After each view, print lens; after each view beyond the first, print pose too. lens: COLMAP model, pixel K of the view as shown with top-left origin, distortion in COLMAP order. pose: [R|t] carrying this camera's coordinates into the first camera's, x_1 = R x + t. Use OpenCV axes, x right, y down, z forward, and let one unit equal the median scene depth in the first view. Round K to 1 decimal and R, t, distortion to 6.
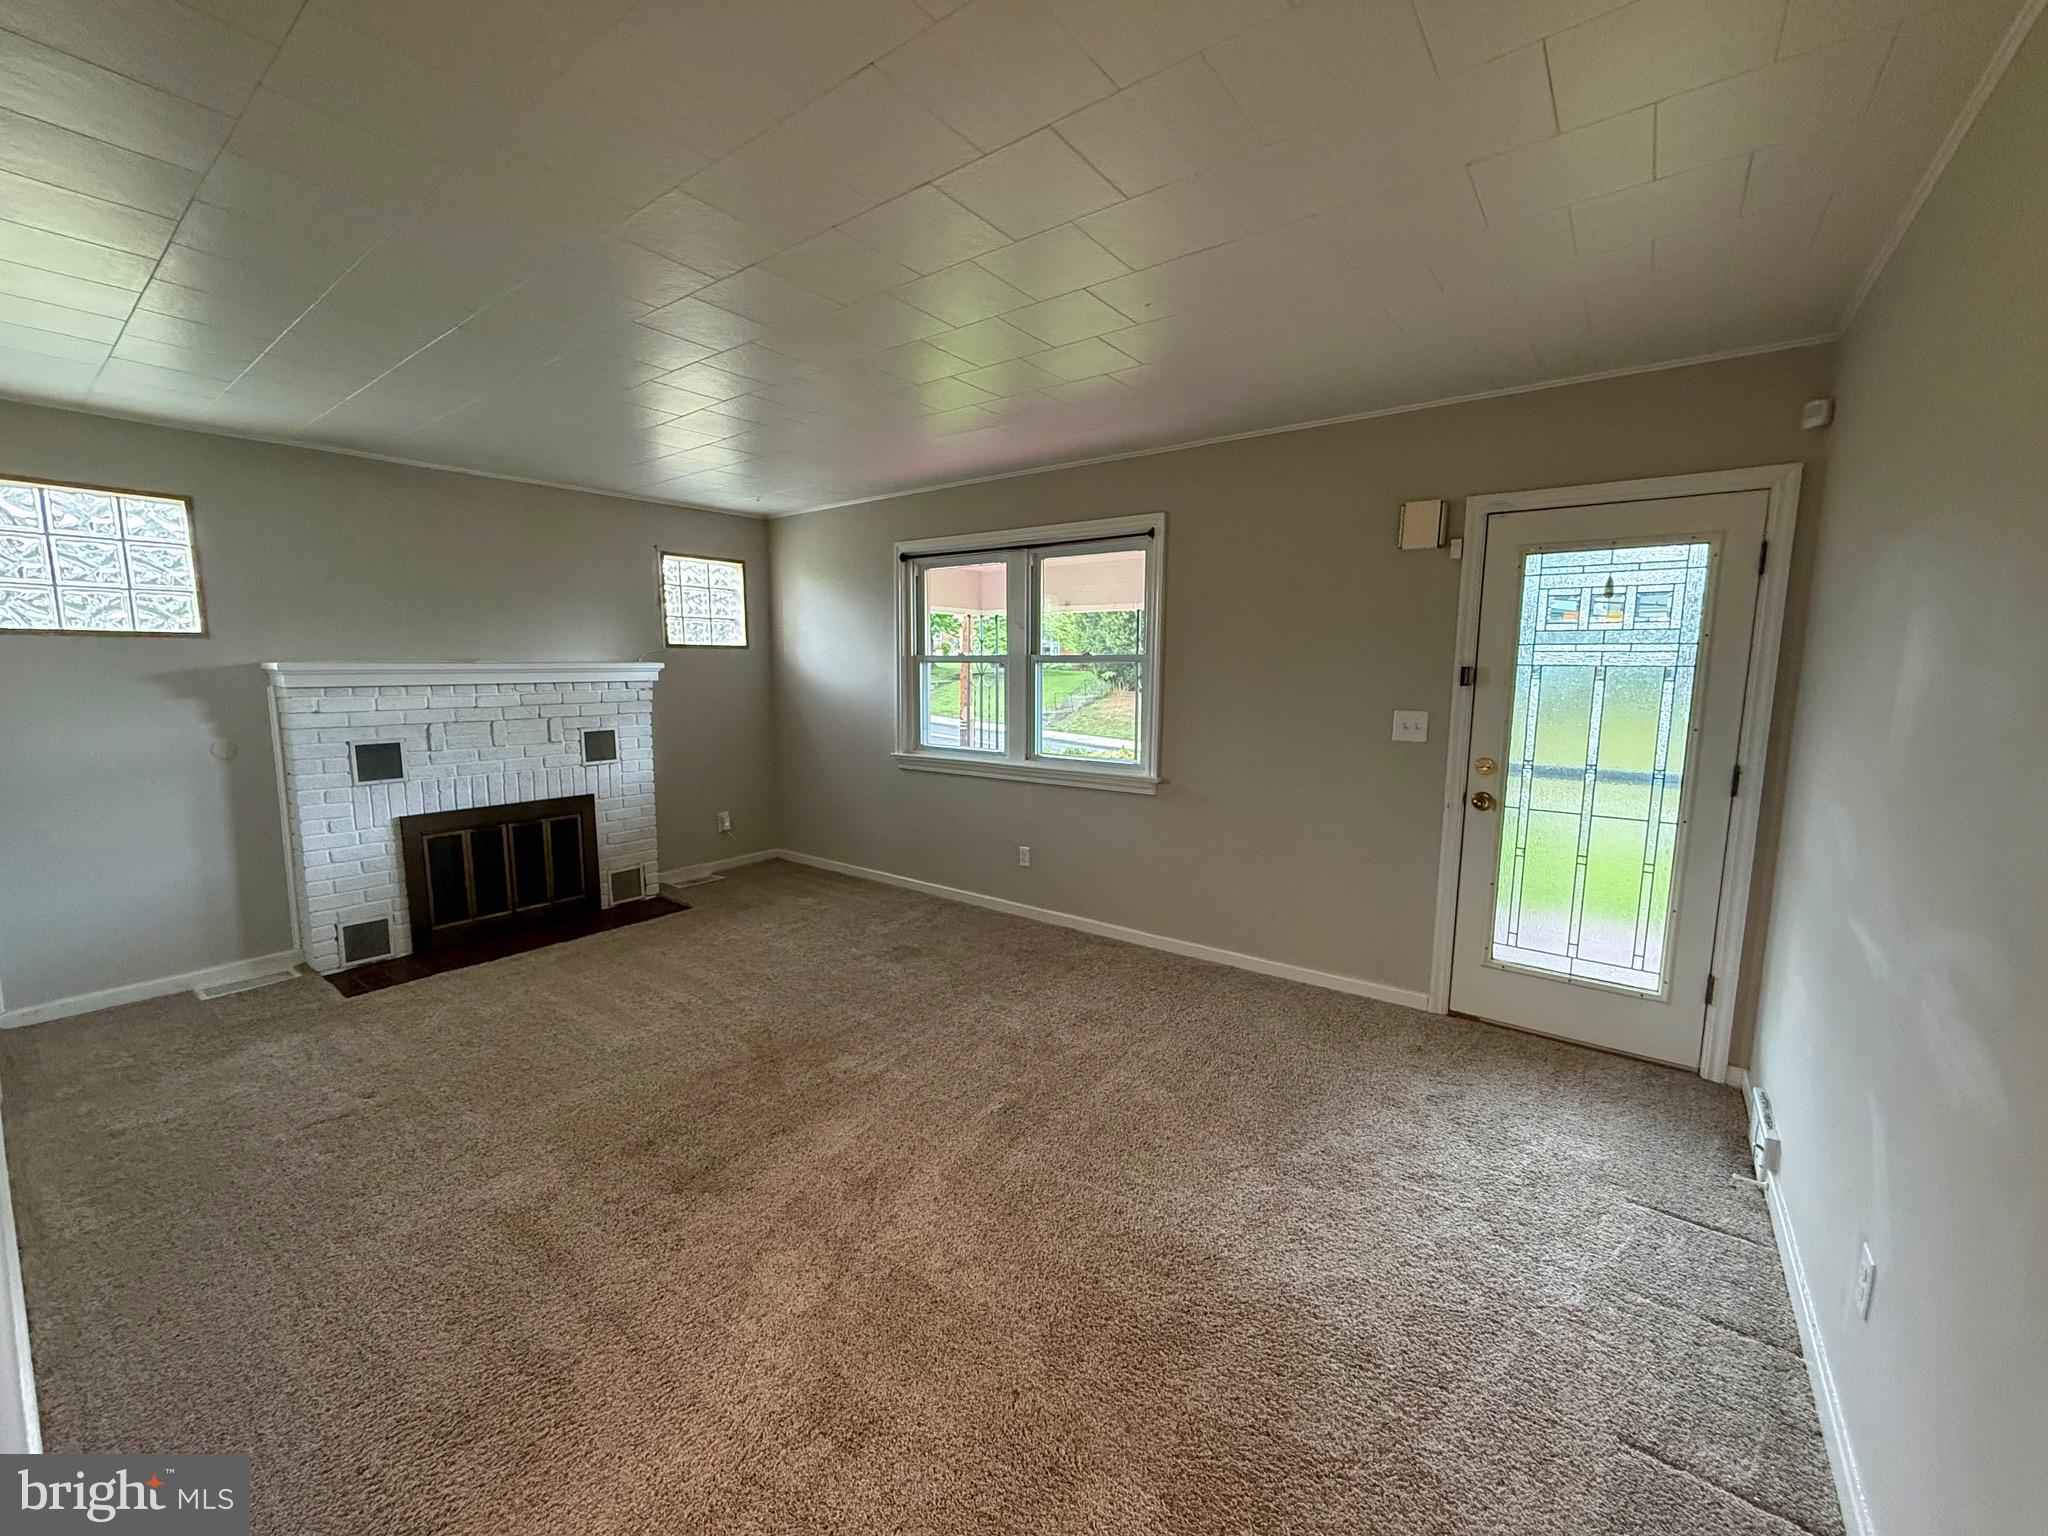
lens RADIAL K [[816.6, 0, 1020.9], [0, 816.6, 770.4], [0, 0, 1]] dist [-0.001198, -0.000474]
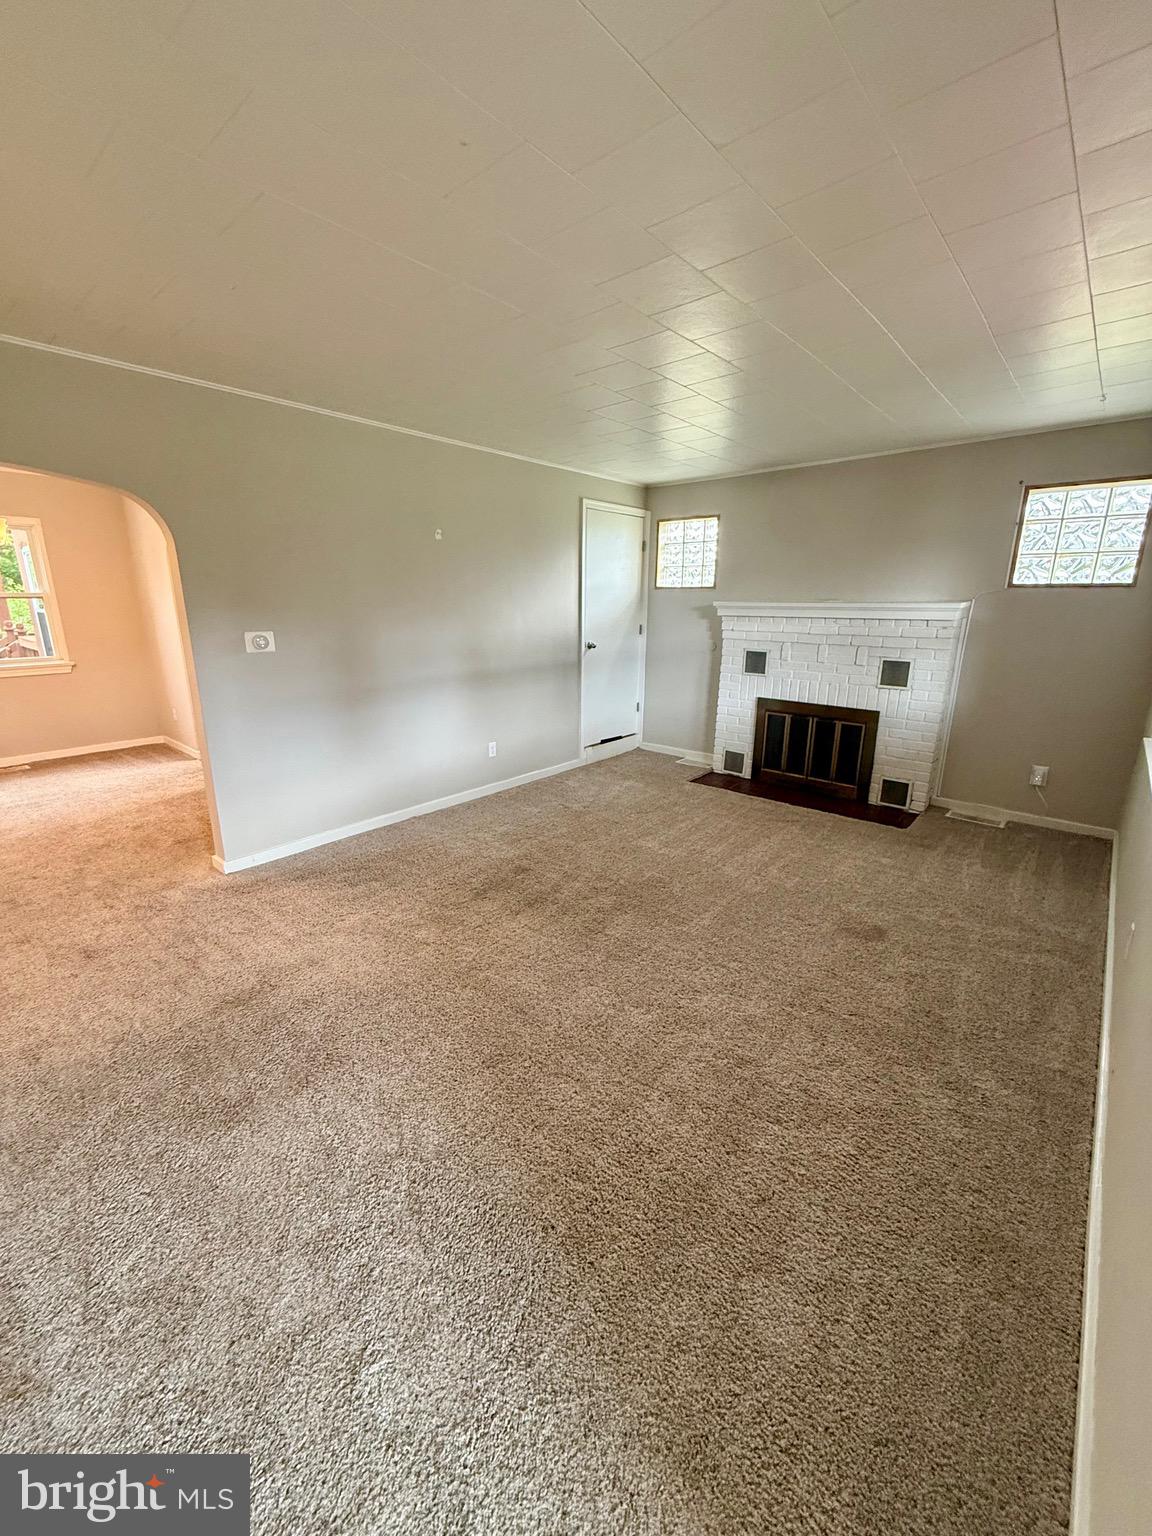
lens RADIAL K [[612.4, 0, 573.0], [0, 612.4, 762.0], [0, 0, 1]] dist [-0.001198, -0.000474]
pose [[-0.081423, 0.251503, -0.964426, 0.454151], [-0.135846, 0.955808, 0.260724, -0.081445], [0.987379, 0.152242, -0.043659, 0.633582]]
